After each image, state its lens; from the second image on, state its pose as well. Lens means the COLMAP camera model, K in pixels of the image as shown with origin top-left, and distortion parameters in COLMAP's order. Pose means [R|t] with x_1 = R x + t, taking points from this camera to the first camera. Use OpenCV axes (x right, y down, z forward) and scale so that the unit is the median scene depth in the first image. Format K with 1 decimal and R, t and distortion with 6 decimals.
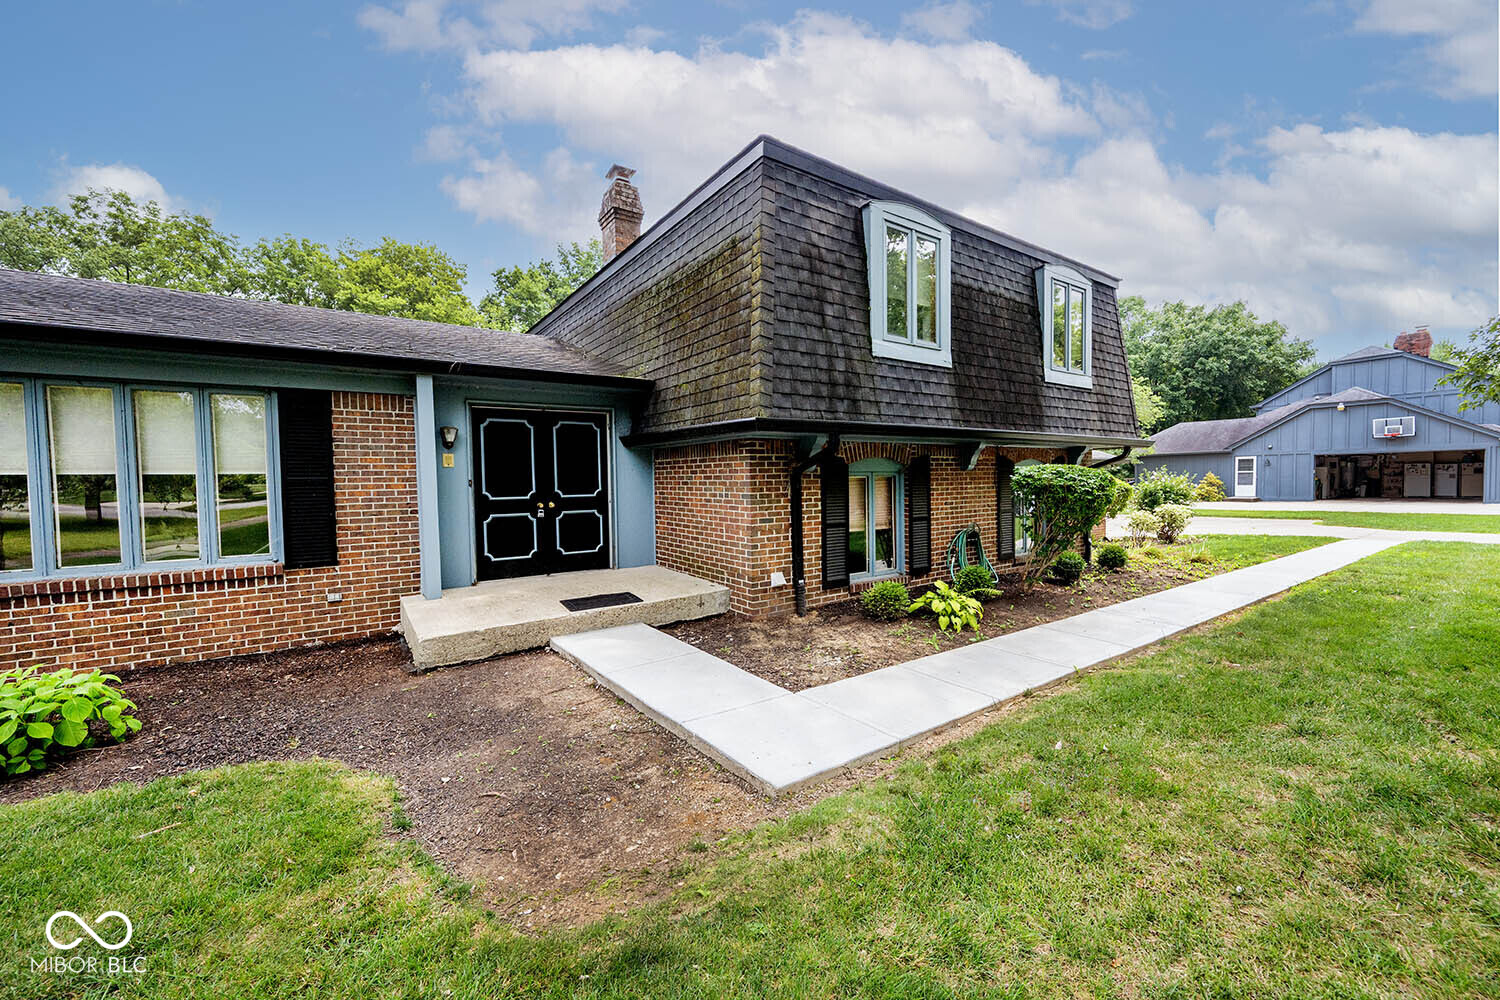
lens RADIAL K [[587.0, 0, 749.9], [0, 587.0, 502.9], [0, 0, 1]] dist [0.001970, -0.000076]
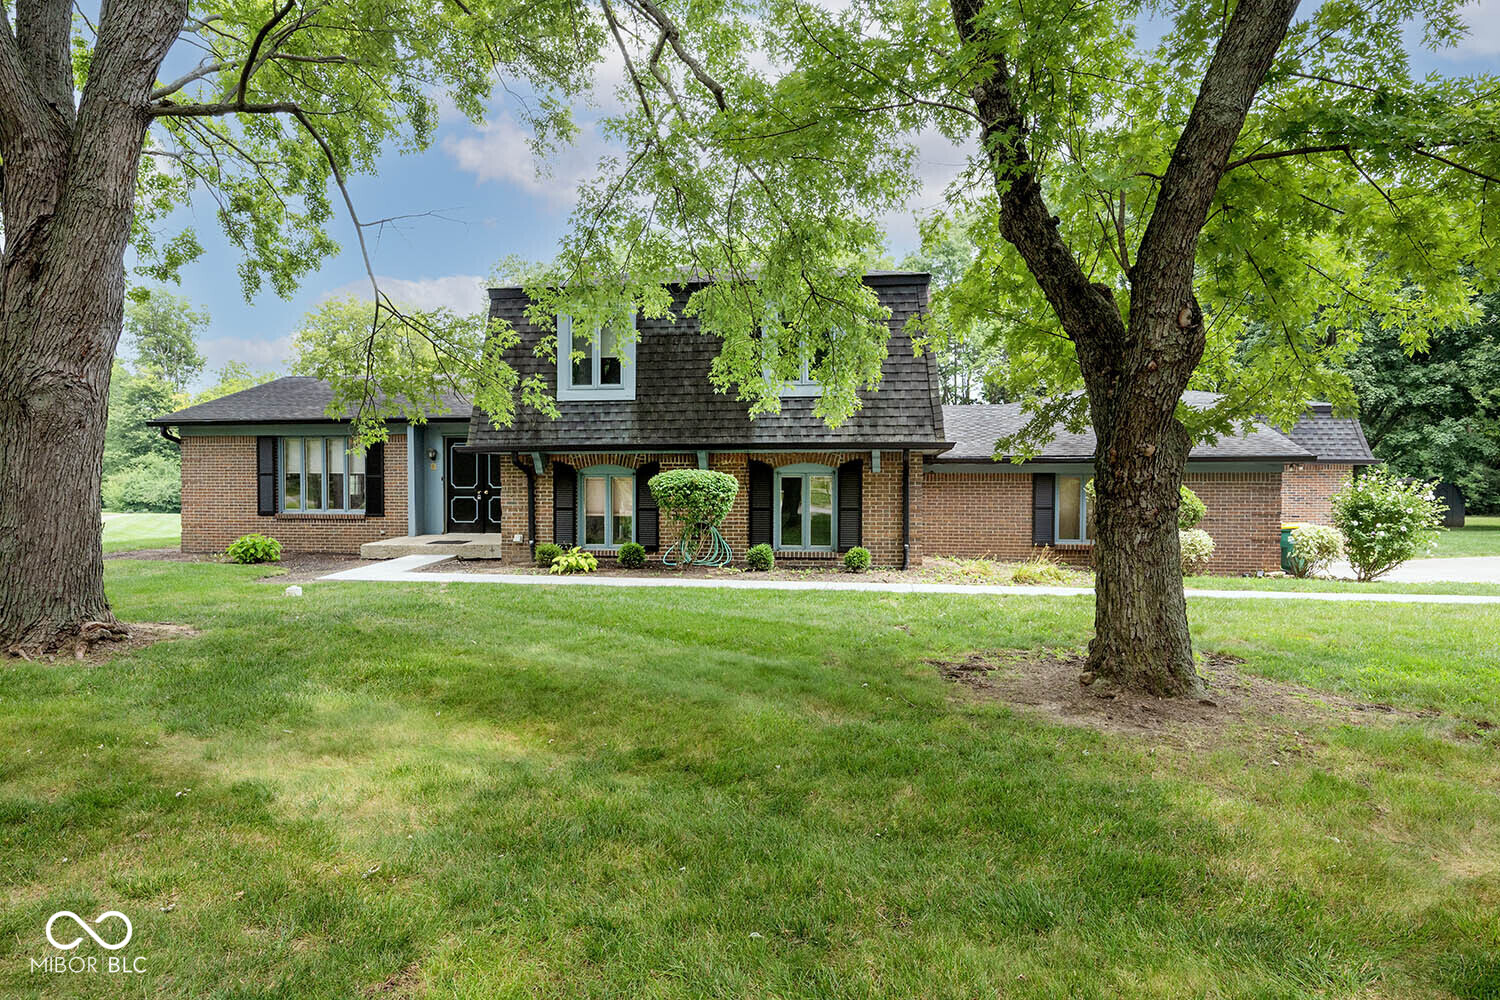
lens RADIAL K [[883.4, 0, 748.8], [0, 883.4, 495.1], [0, 0, 1]] dist [-0.001713, -0.000027]
pose [[0.722809, 0.023734, -0.690640, 1.964471], [-0.037623, 0.999279, -0.005035, -0.004335], [0.690023, 0.029624, 0.723181, -0.316785]]
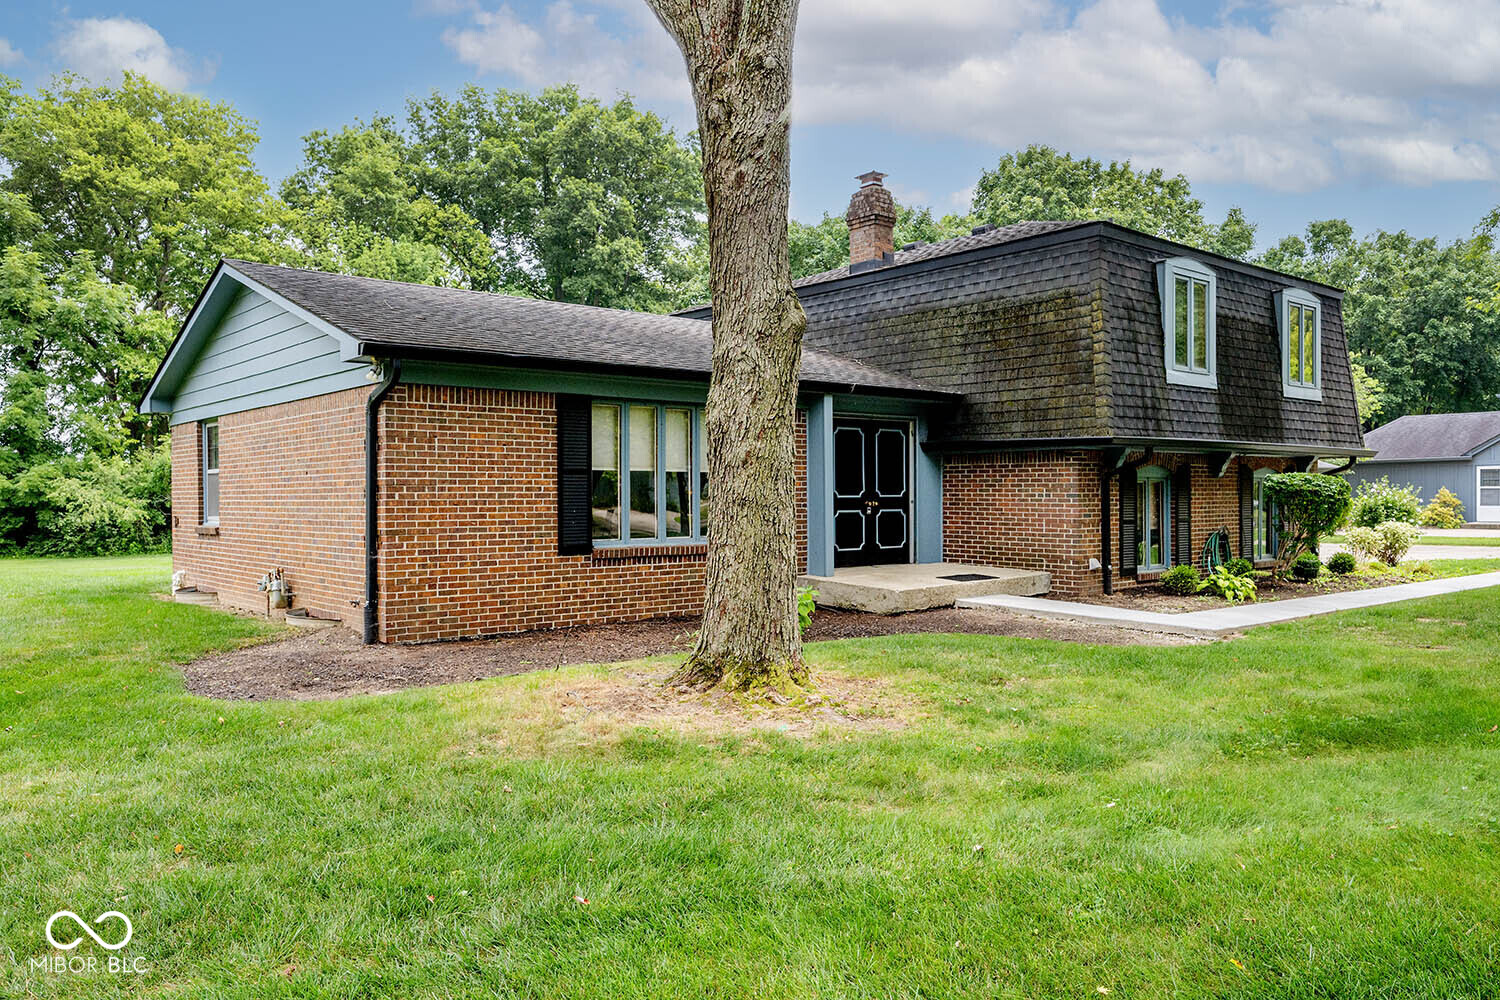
lens RADIAL K [[1111.7, 0, 748.9], [0, 1111.7, 505.6], [0, 0, 1]] dist [-0.003095, 0.011314]
pose [[0.995174, 0.009871, 0.097630, -0.783534], [-0.006817, 0.999478, -0.031572, 0.076236], [-0.097891, 0.030755, 0.994722, -1.082530]]
